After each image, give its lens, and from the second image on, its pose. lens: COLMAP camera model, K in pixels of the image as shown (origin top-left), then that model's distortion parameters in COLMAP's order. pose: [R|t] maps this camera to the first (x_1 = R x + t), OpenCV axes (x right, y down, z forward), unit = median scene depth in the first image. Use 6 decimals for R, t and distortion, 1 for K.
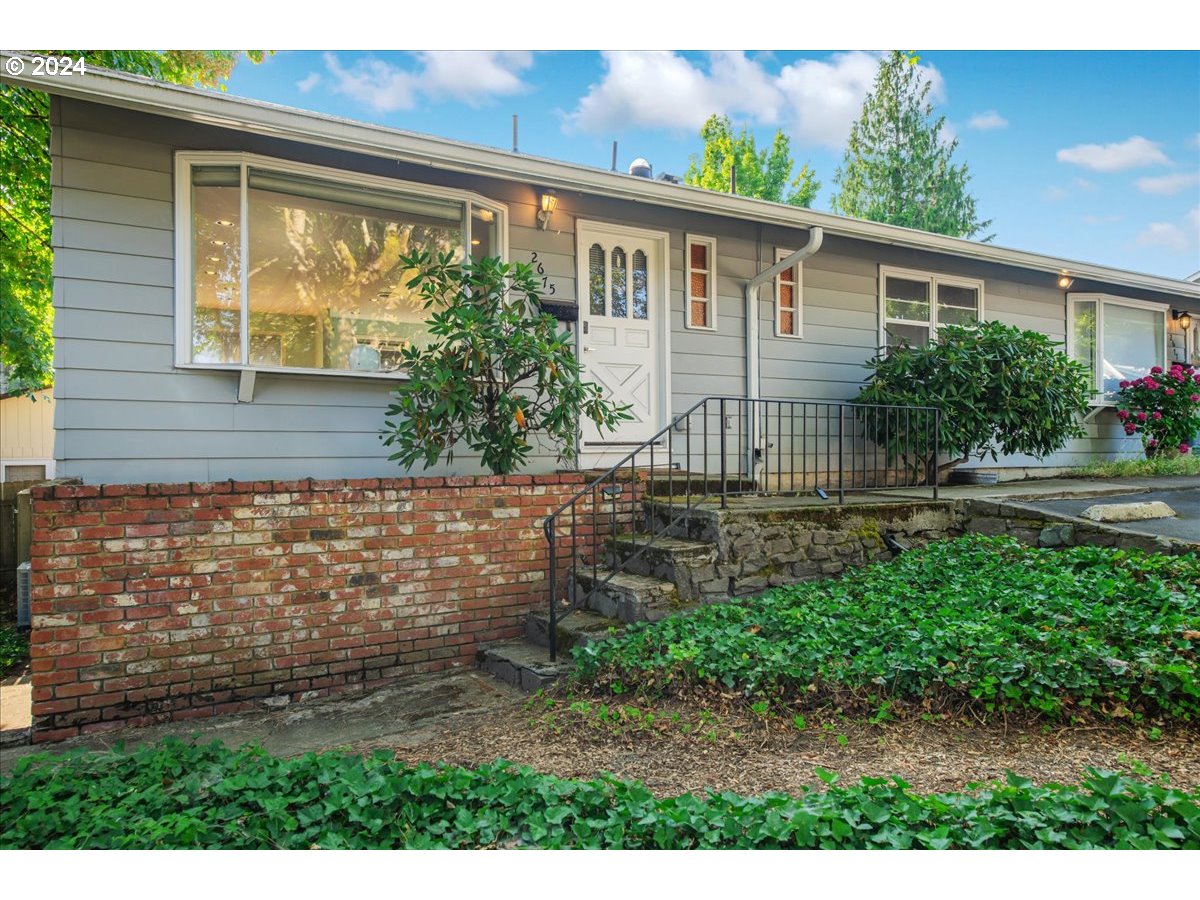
lens RADIAL K [[778.9, 0, 599.1], [0, 778.9, 452.8], [0, 0, 1]] dist [0.029388, 0.000111]
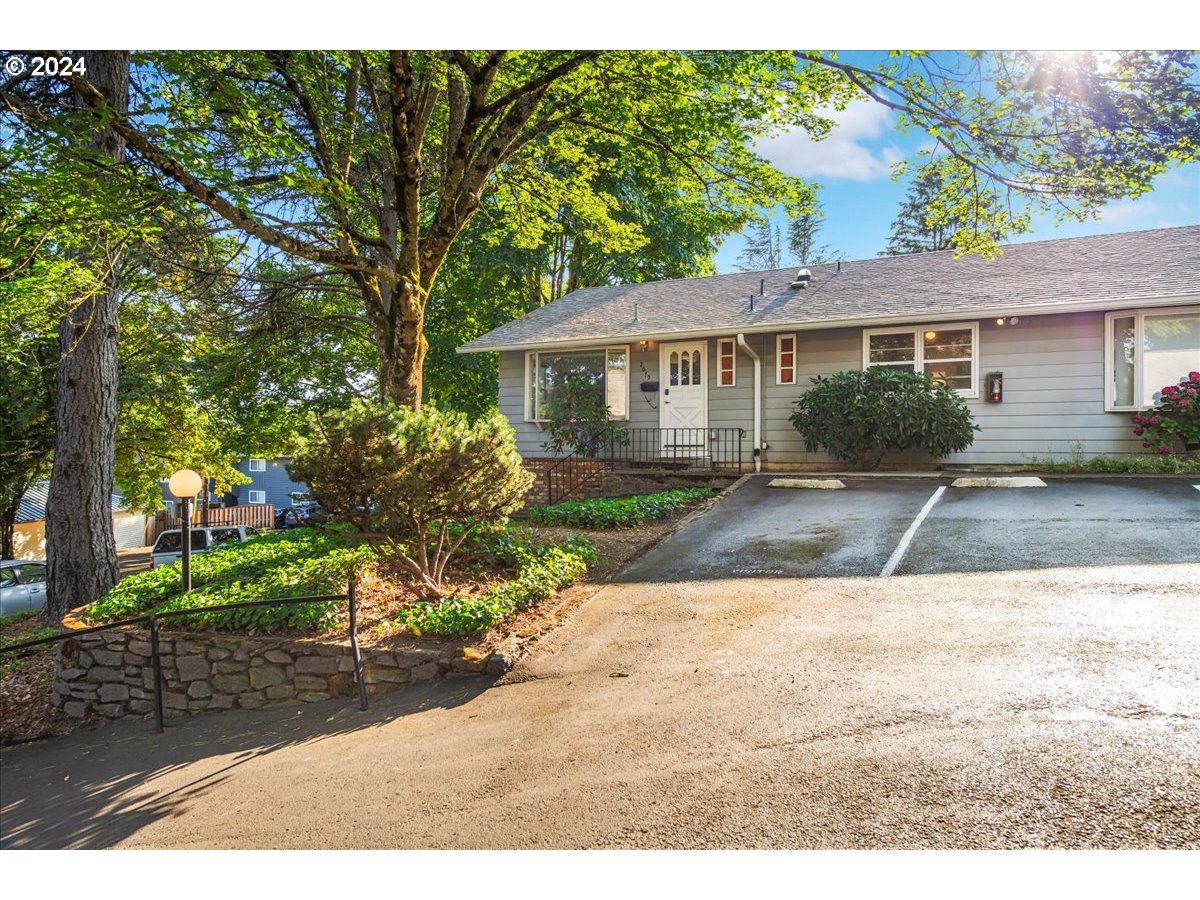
lens RADIAL K [[794.0, 0, 601.6], [0, 794.0, 460.2], [0, 0, 1]] dist [-0.000831, -0.001945]
pose [[0.543077, 0.014562, -0.839557, 2.477546], [-0.008412, 0.999894, 0.011901, 0.003197], [0.839641, 0.000599, 0.543142, -0.485477]]
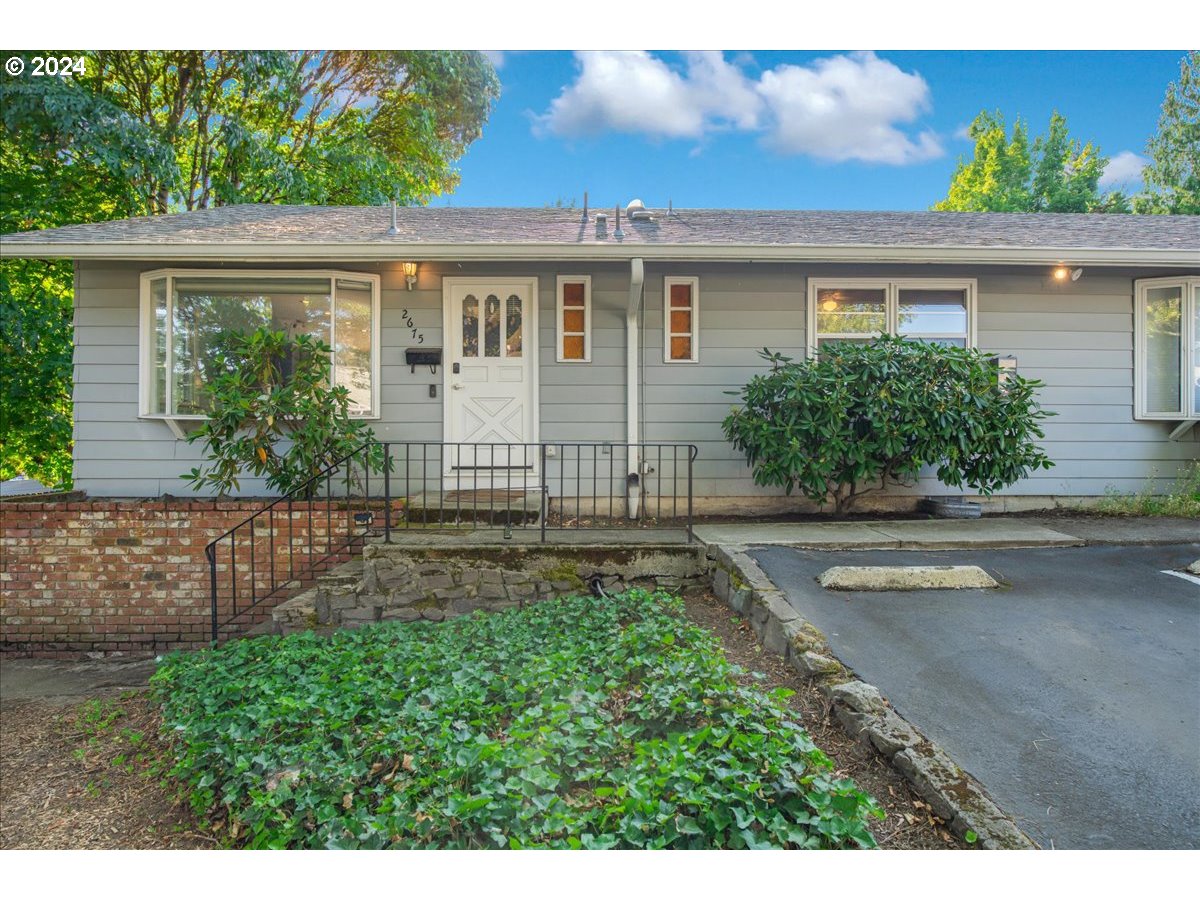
lens RADIAL K [[645.9, 0, 595.8], [0, 645.9, 441.1], [0, 0, 1]] dist [-0.001003, 0.000602]
pose [[0.884250, 0.006512, -0.466968, 0.889275], [-0.005423, 0.999979, 0.003675, -0.081307], [0.466982, -0.000717, 0.884267, 0.350302]]
